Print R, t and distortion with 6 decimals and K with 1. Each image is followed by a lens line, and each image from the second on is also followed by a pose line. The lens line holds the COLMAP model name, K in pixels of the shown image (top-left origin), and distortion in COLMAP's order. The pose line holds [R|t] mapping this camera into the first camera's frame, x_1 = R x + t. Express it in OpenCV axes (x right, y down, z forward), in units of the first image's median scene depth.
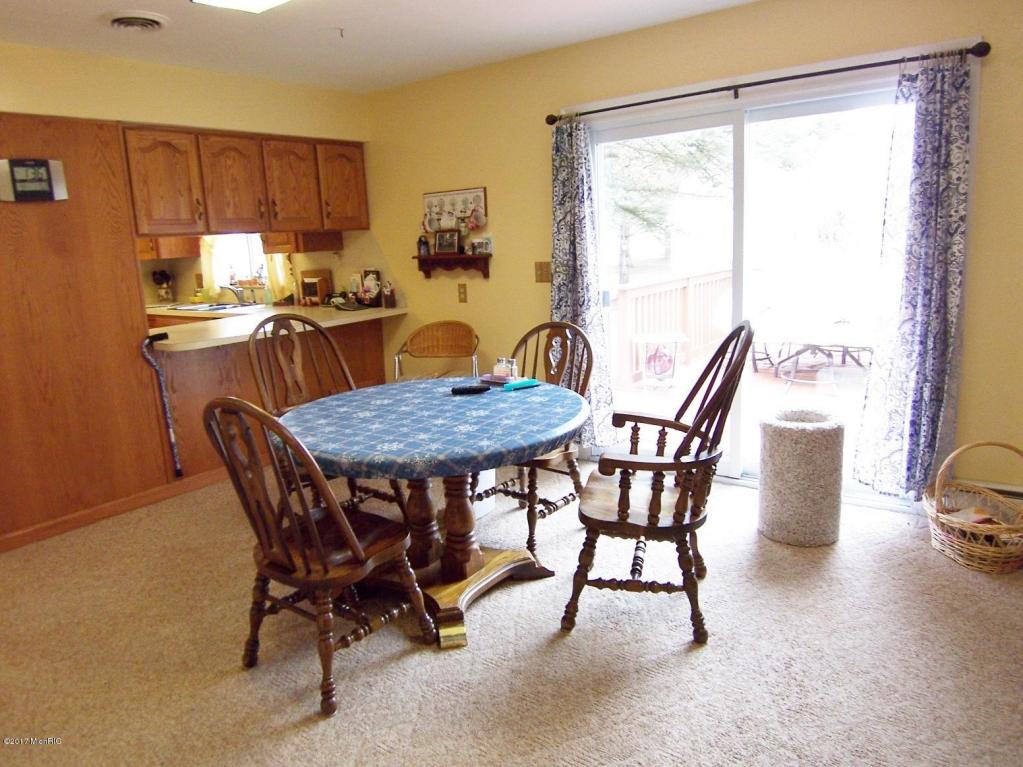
lens RADIAL K [[707.5, 0, 511.5], [0, 707.5, 383.5], [0, 0, 1]] dist [-0.012518, -0.038820]
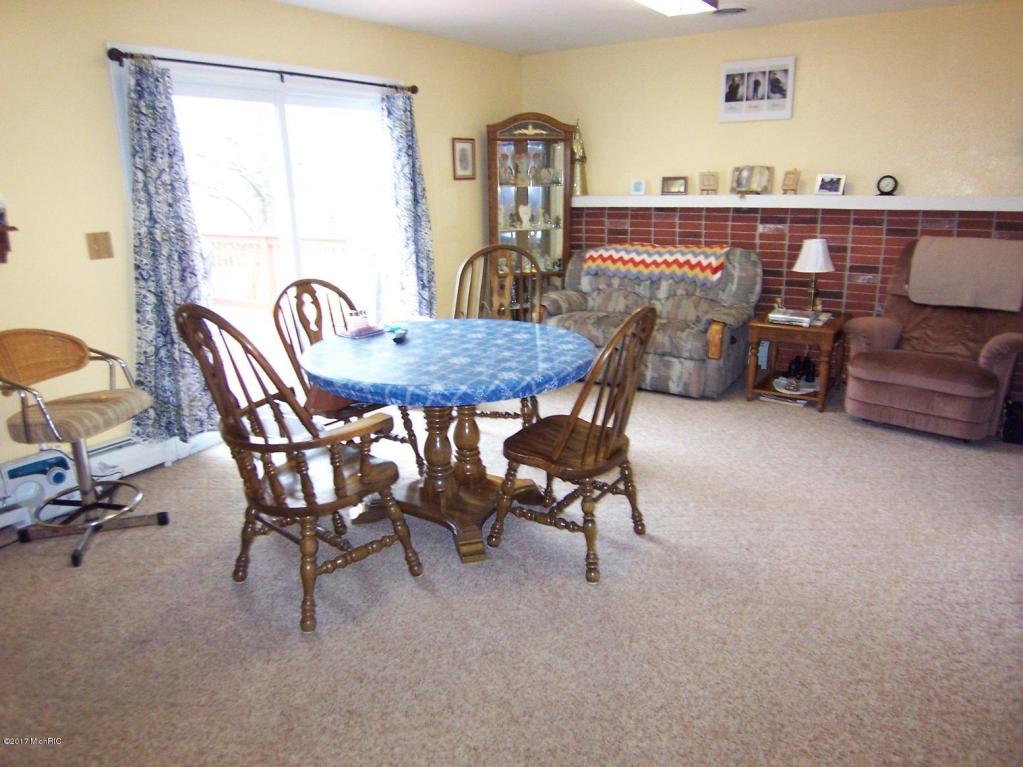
lens RADIAL K [[707.5, 0, 511.5], [0, 707.5, 383.5], [0, 0, 1]] dist [-0.012518, -0.038820]
pose [[-0.058680, -0.219571, 0.973830, -0.961101], [0.229998, 0.946294, 0.227222, -0.105334], [-0.971420, 0.237312, -0.005028, 0.749139]]
